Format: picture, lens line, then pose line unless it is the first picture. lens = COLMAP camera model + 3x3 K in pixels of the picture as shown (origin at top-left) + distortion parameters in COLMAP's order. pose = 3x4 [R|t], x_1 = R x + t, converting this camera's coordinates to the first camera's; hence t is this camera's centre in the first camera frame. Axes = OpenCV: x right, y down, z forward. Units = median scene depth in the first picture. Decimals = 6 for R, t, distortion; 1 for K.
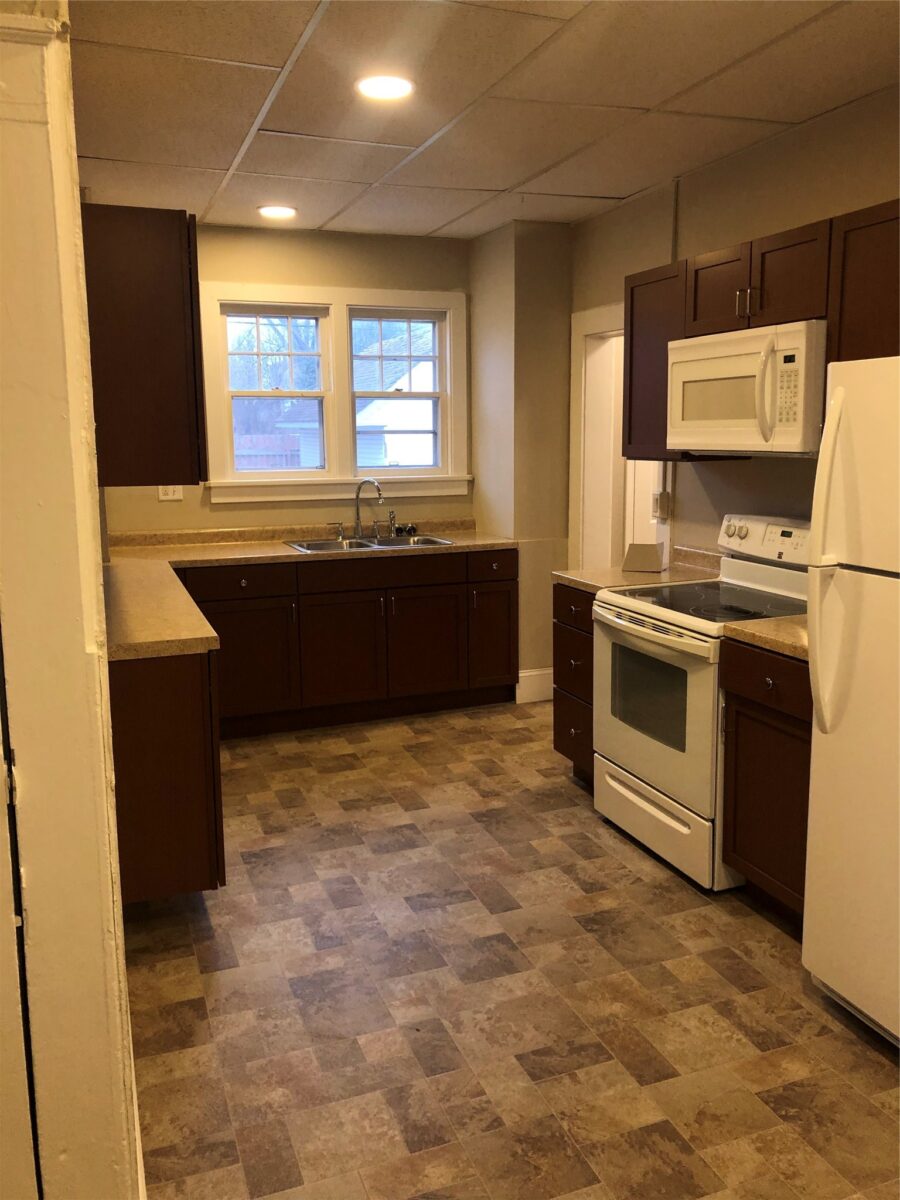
lens RADIAL K [[981.4, 0, 454.7], [0, 981.4, 593.8], [0, 0, 1]] dist [0.004501, -0.001216]
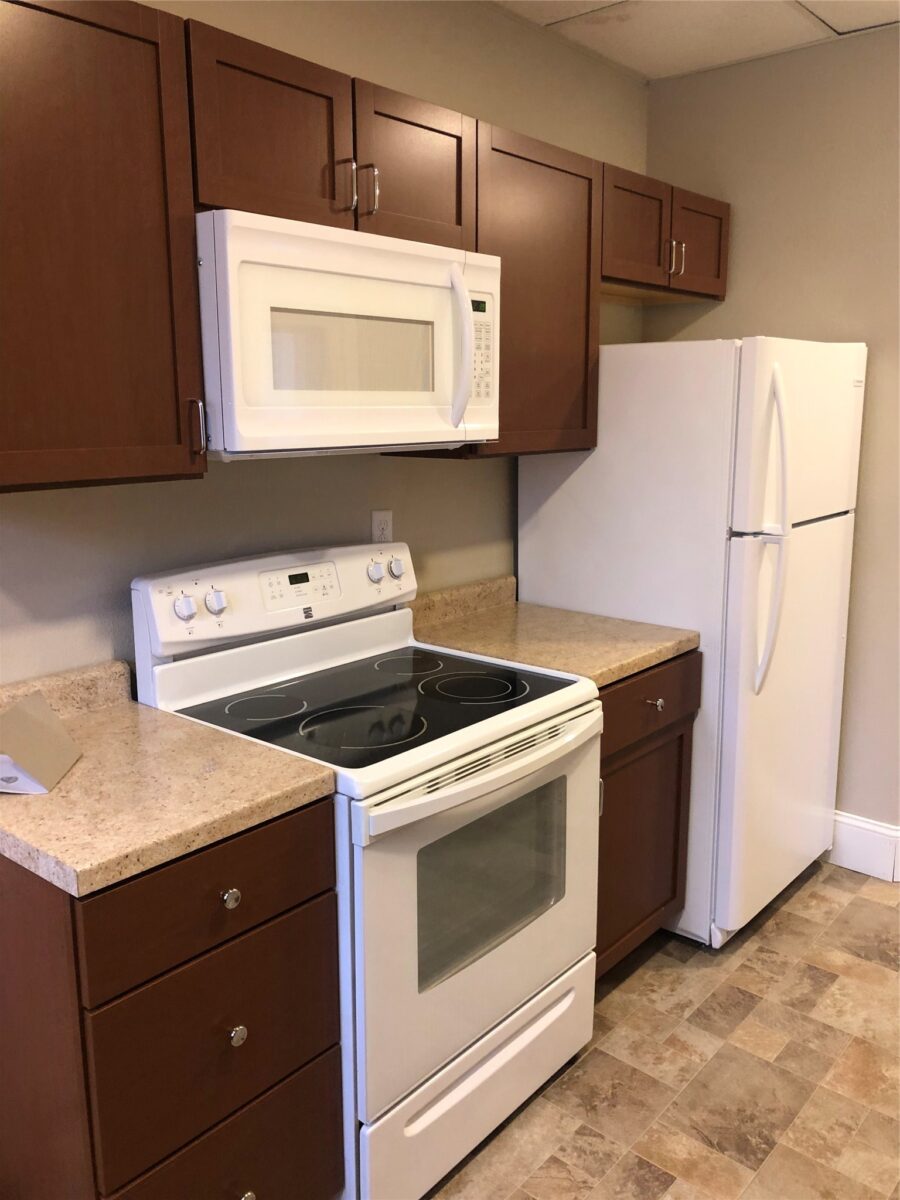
lens RADIAL K [[981.6, 0, 452.0], [0, 981.6, 597.2], [0, 0, 1]] dist [0.074143, -0.090474]
pose [[-0.489979, -0.150879, 0.858578, -0.199946], [0.156000, 0.953833, 0.256645, -0.157447], [-0.857663, 0.259689, -0.443821, 0.968034]]
